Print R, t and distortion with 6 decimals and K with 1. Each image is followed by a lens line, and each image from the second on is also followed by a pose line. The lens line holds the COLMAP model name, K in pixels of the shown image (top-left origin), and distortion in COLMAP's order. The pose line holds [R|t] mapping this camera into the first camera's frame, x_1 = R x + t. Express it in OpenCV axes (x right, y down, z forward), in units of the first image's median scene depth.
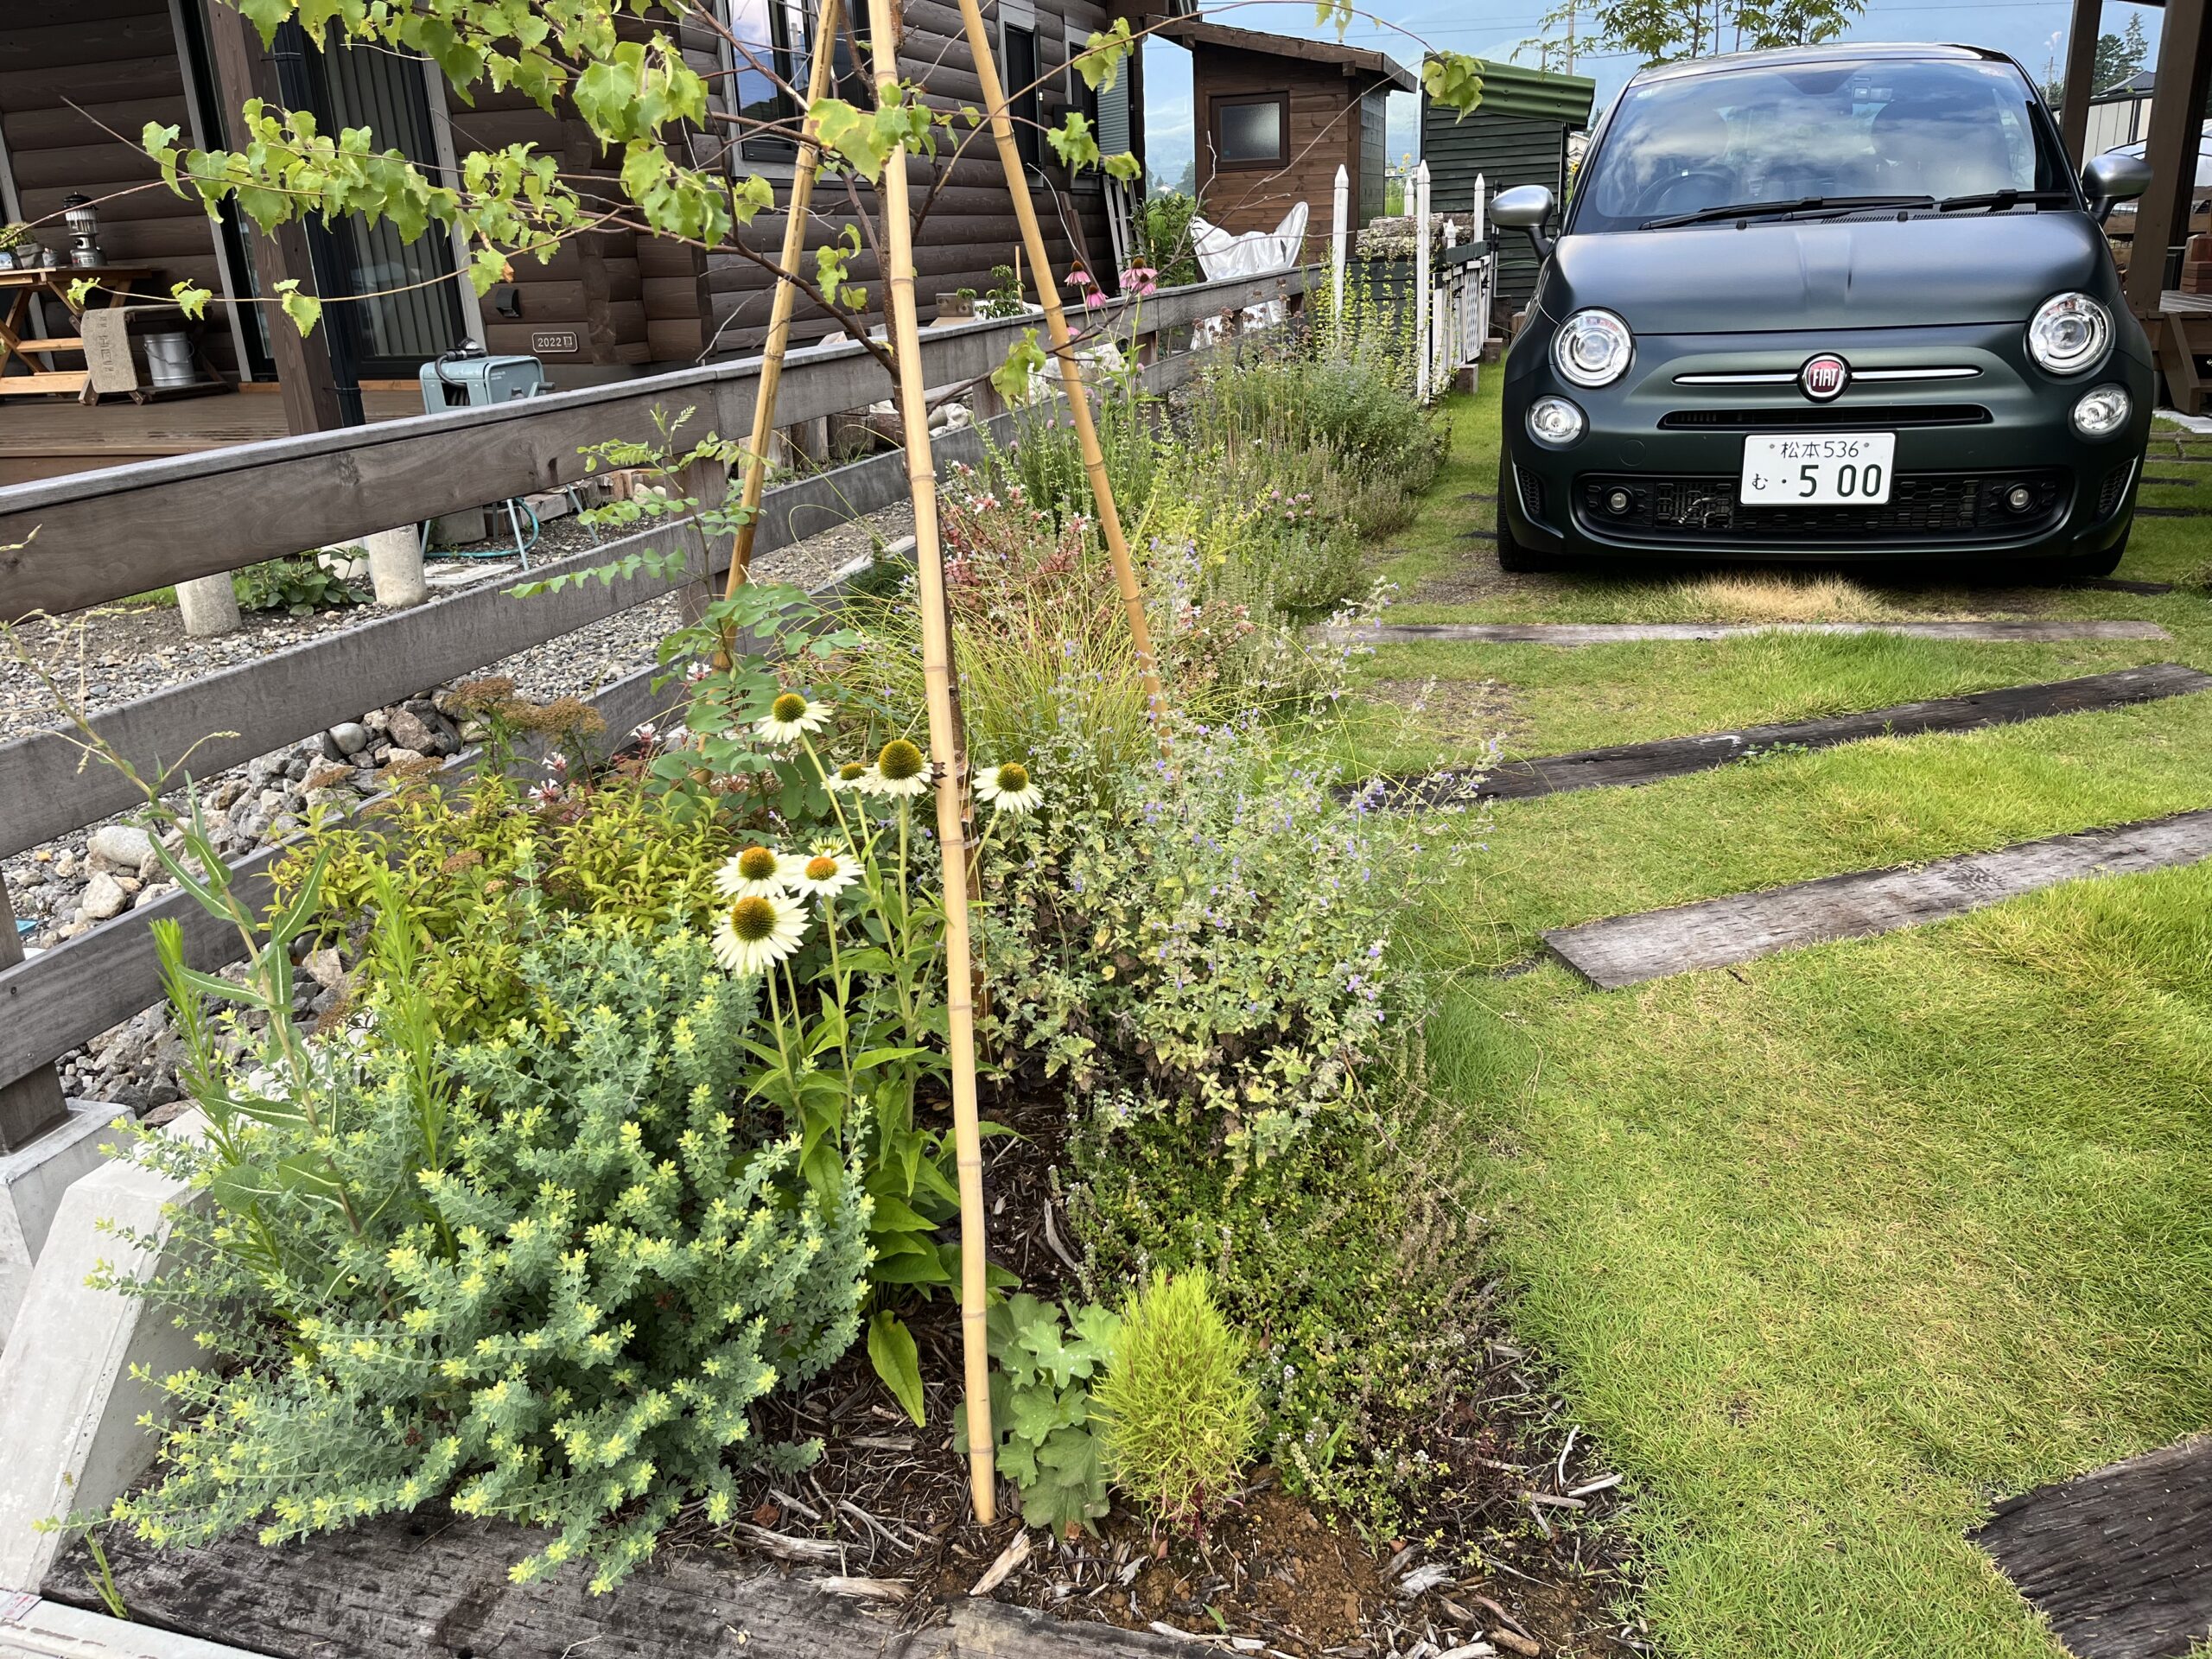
lens RADIAL K [[1677.8, 0, 1097.5], [0, 1677.8, 831.1], [0, 0, 1]] dist [0.066020, -0.096636]
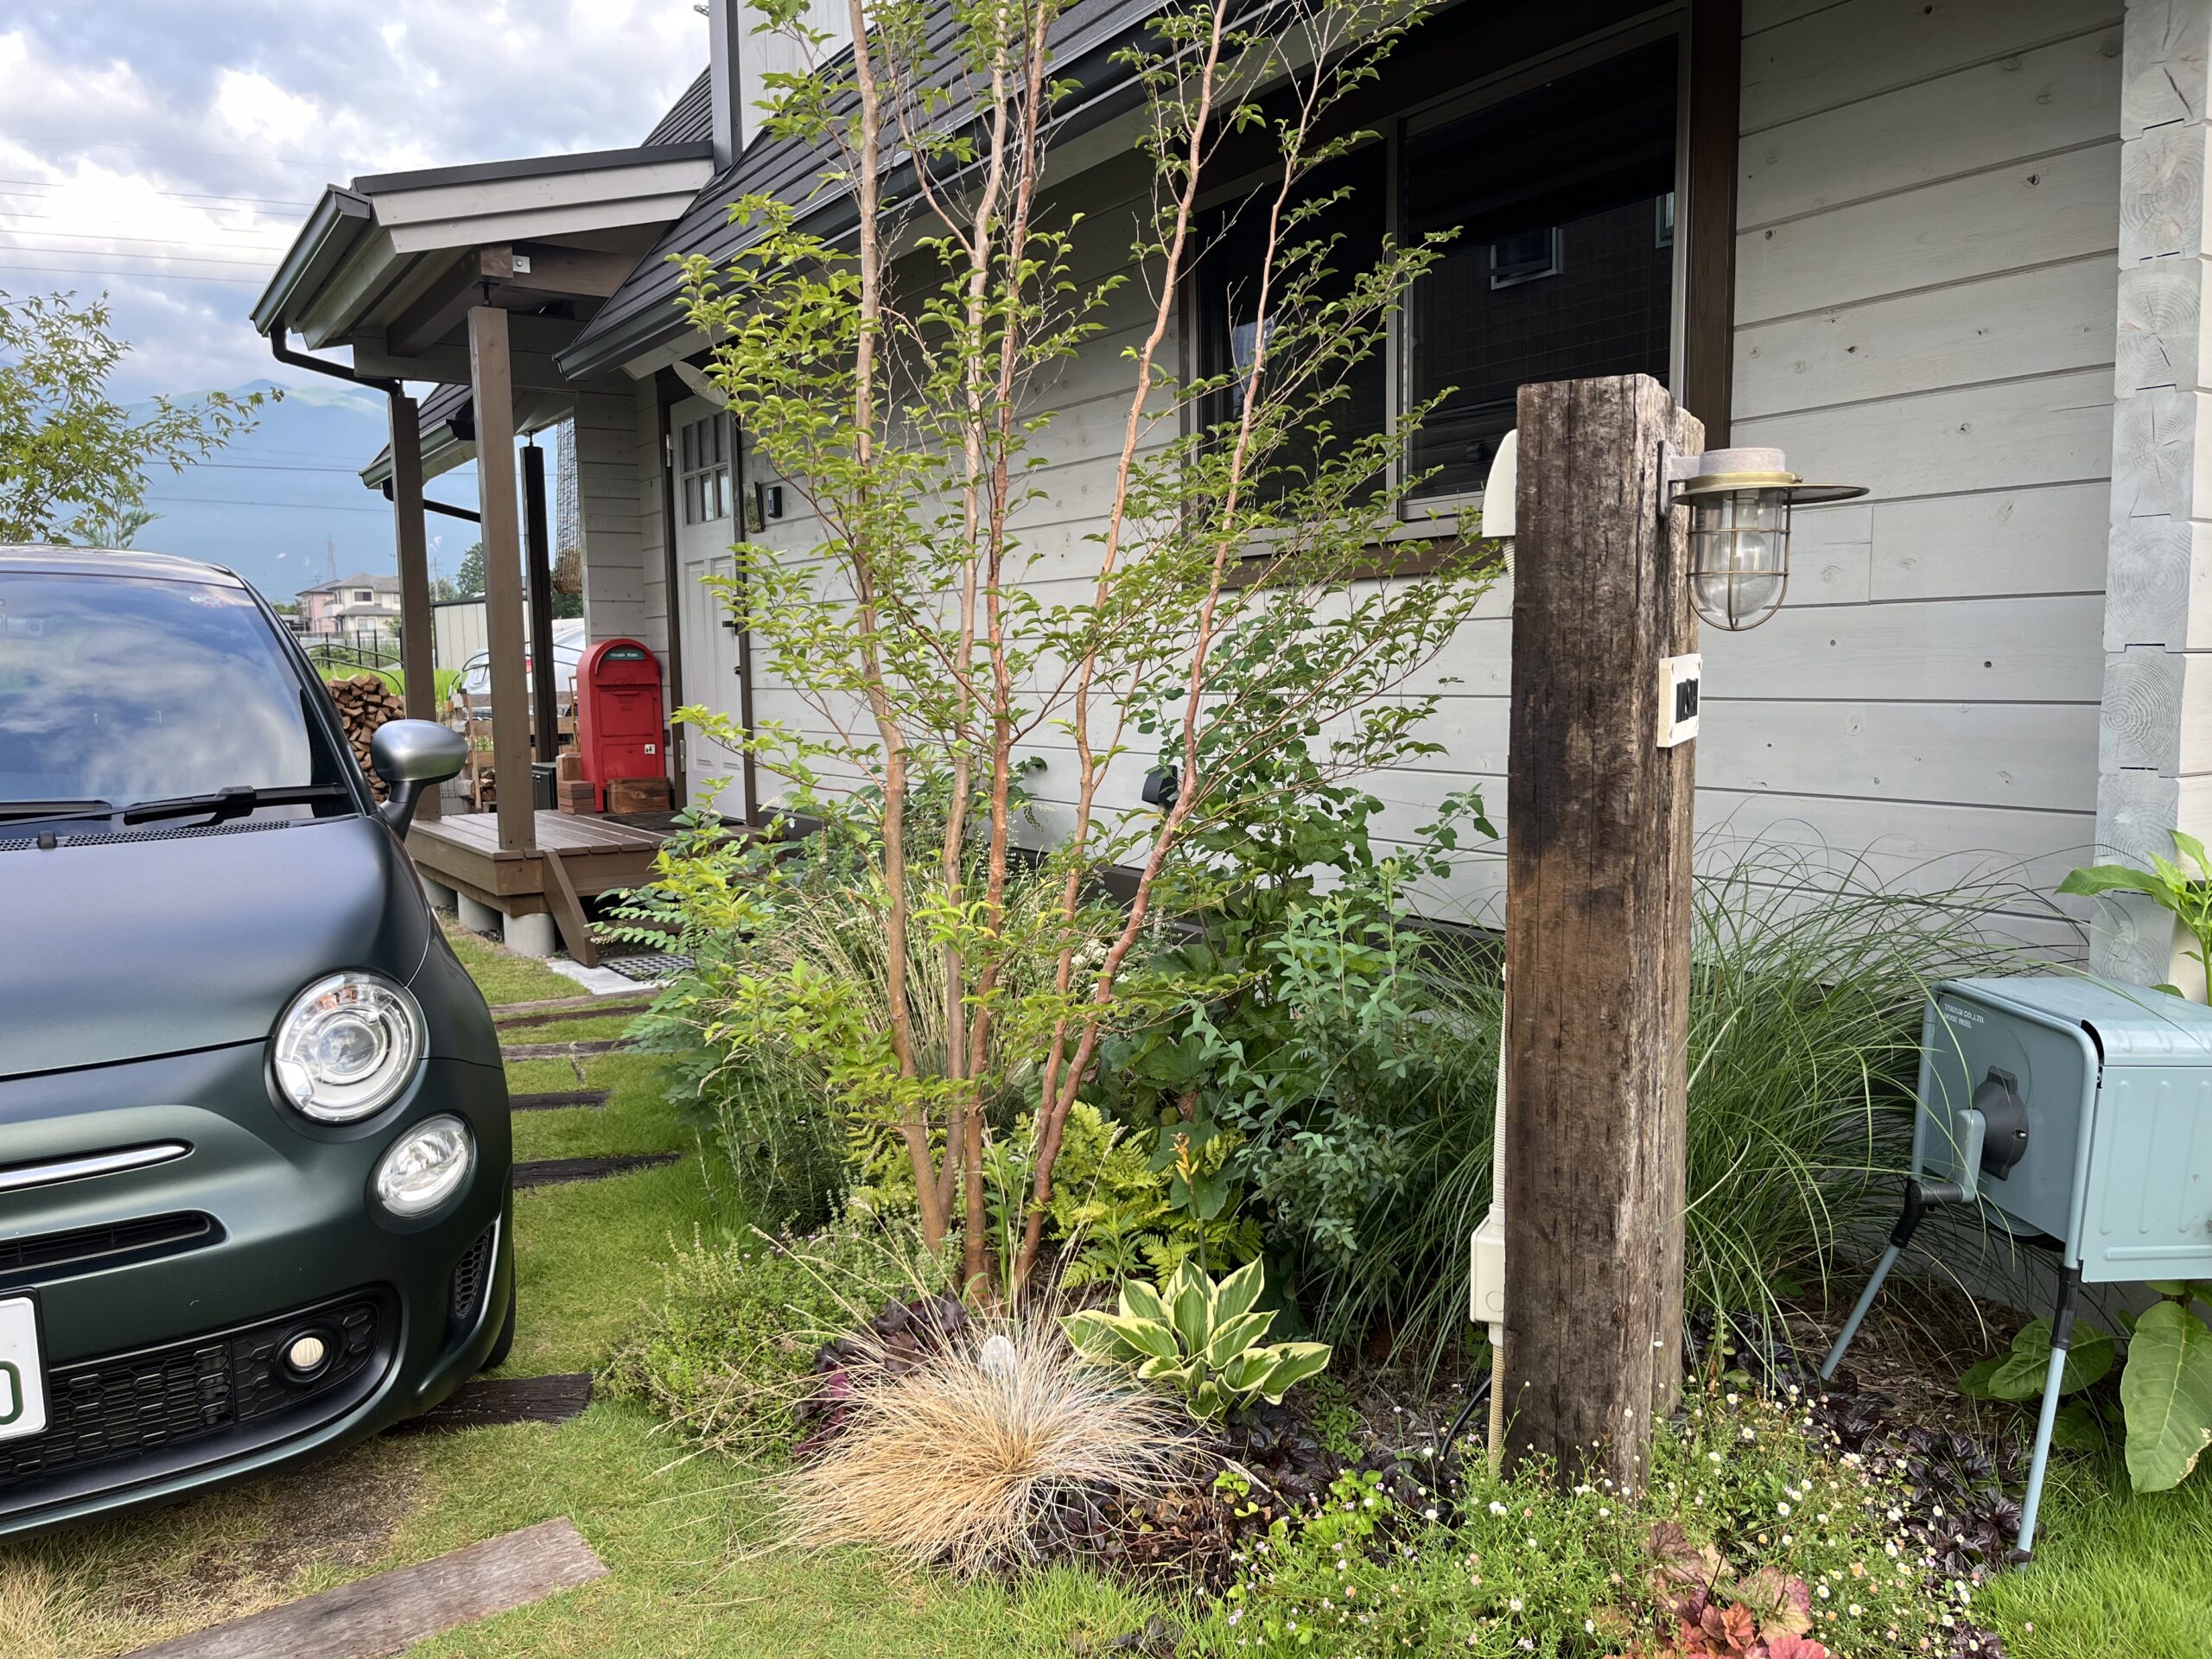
lens RADIAL K [[1677.8, 0, 1097.5], [0, 1677.8, 831.1], [0, 0, 1]] dist [0.066020, -0.096636]
pose [[0.662509, -0.044840, 0.747710, 0.307291], [0.238502, 0.958883, -0.153821, -0.211126], [-0.710069, 0.280238, 0.645963, 0.414118]]
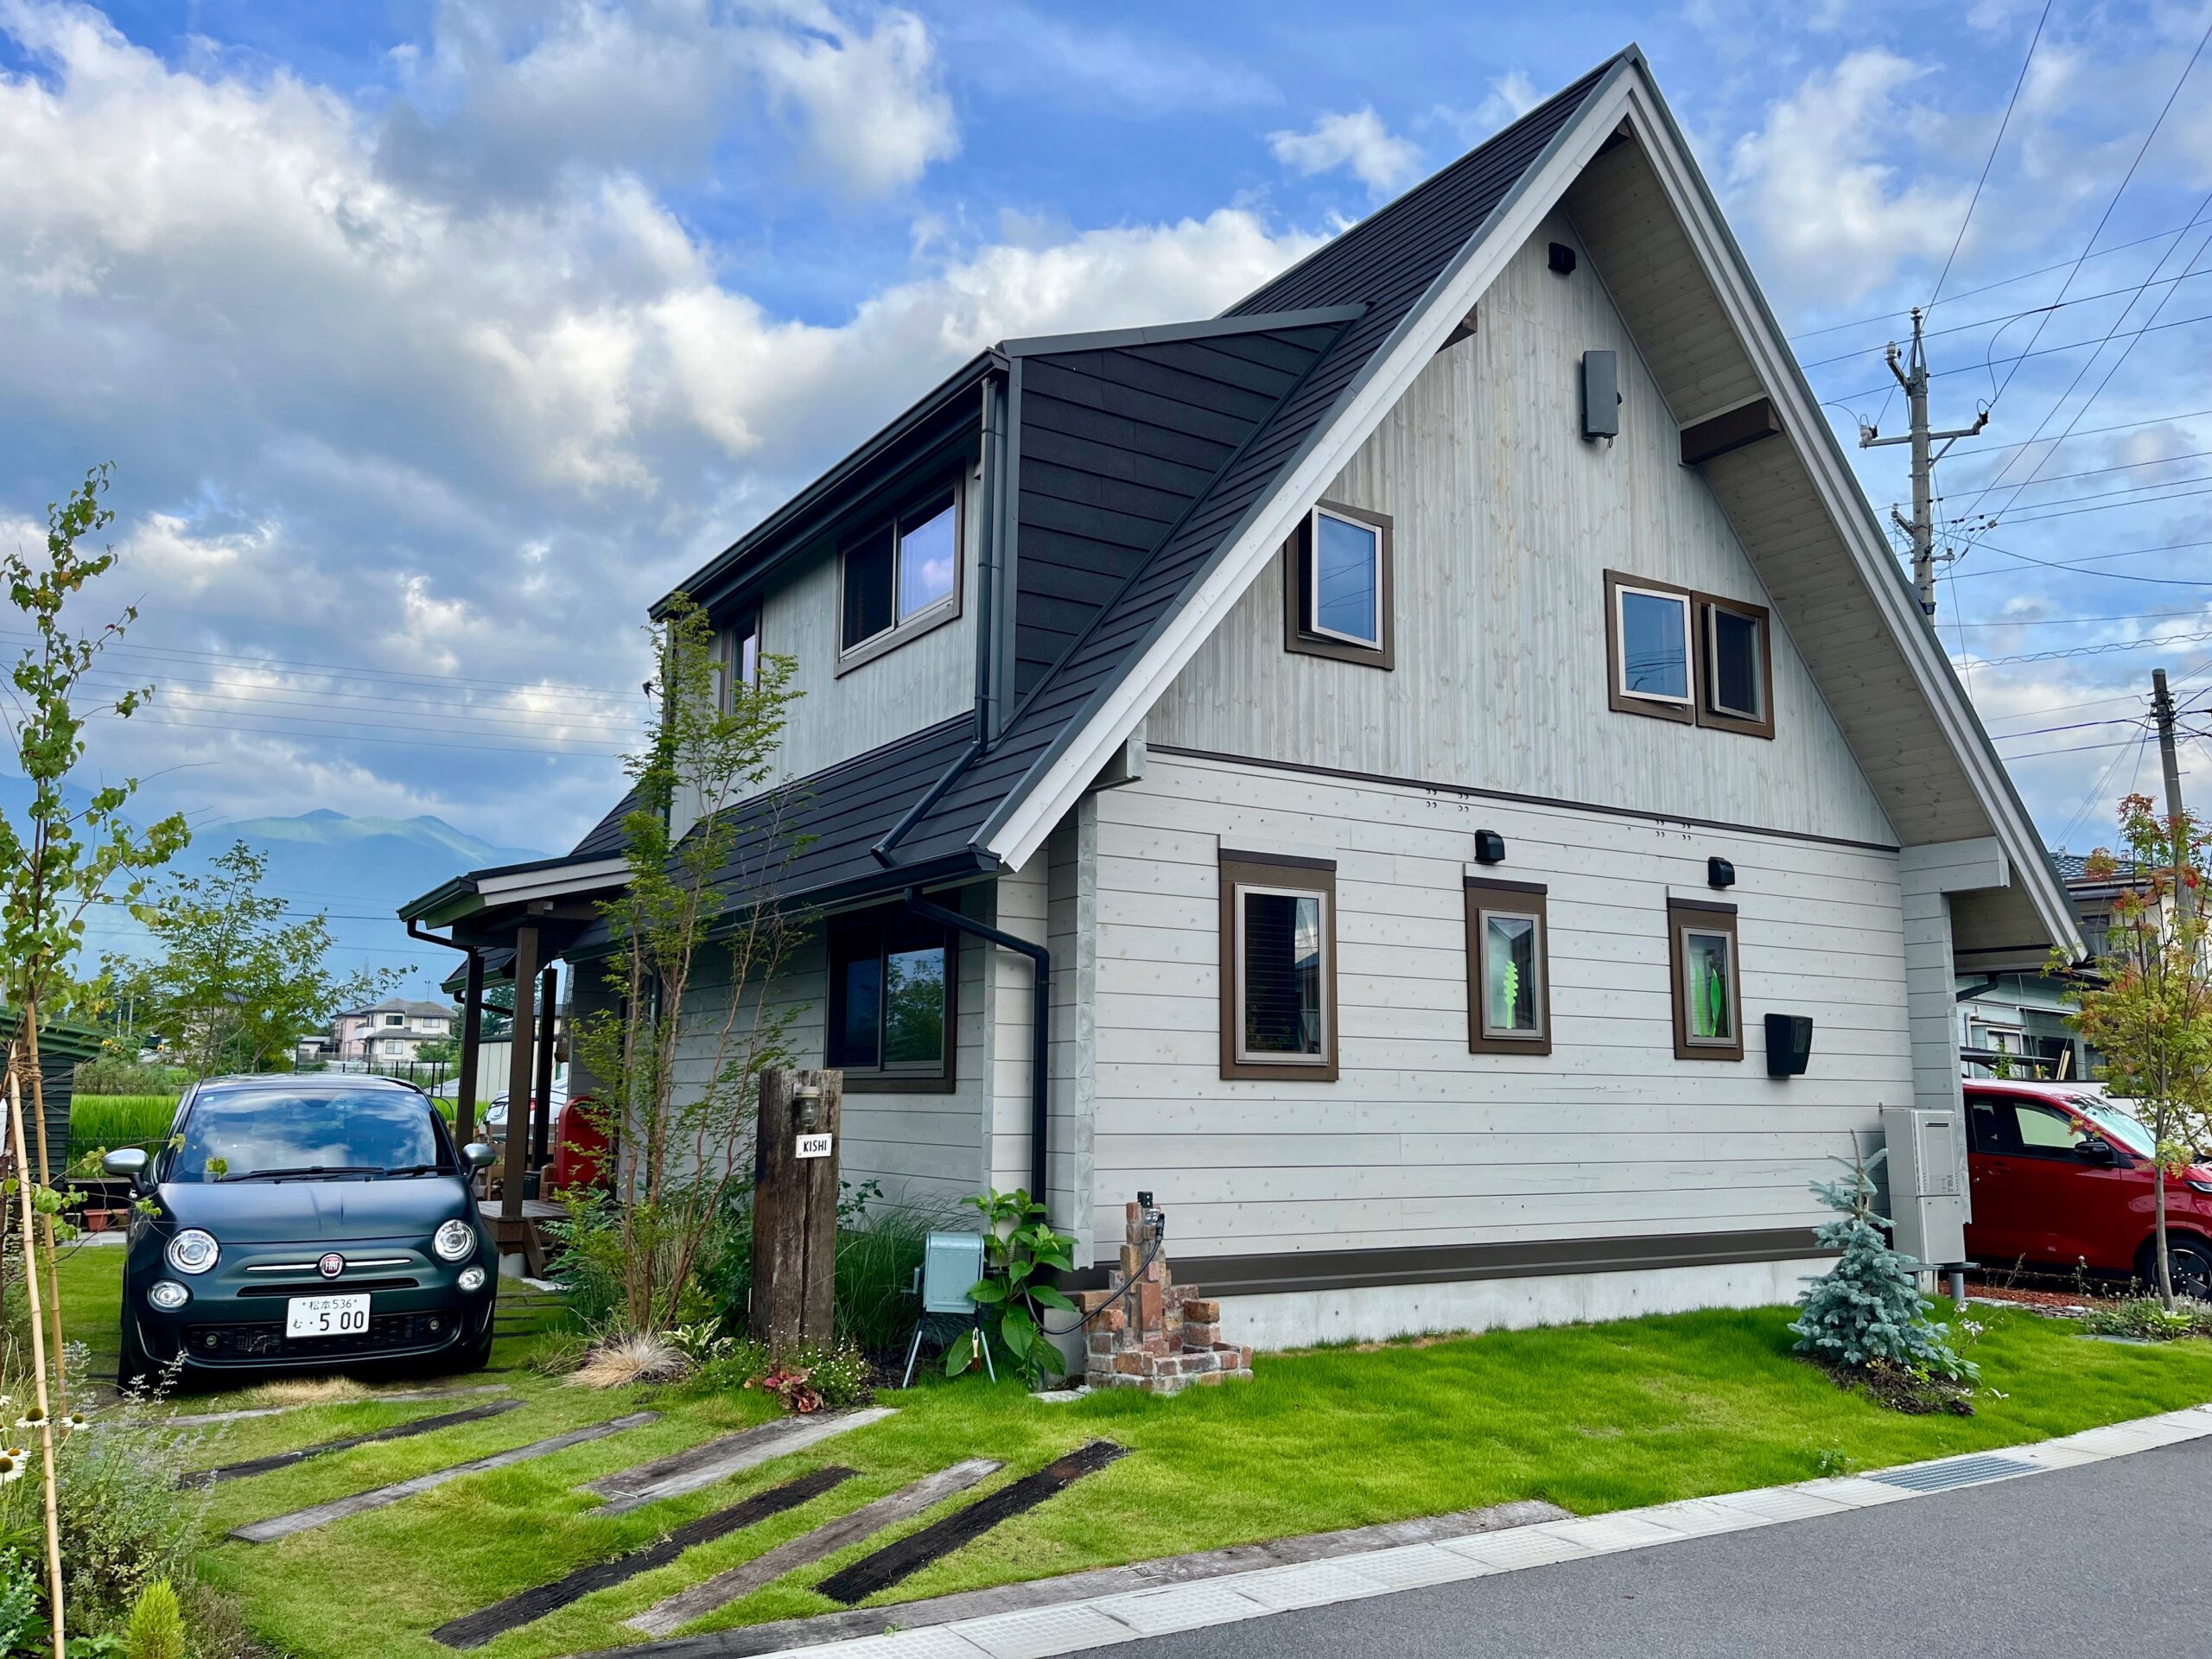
lens RADIAL K [[1677.8, 0, 1097.5], [0, 1677.8, 831.1], [0, 0, 1]] dist [0.066020, -0.096636]
pose [[0.670129, 0.160927, 0.724589, -0.438775], [0.213221, 0.893330, -0.395598, 0.224877], [-0.710960, 0.419600, 0.564333, -0.859999]]
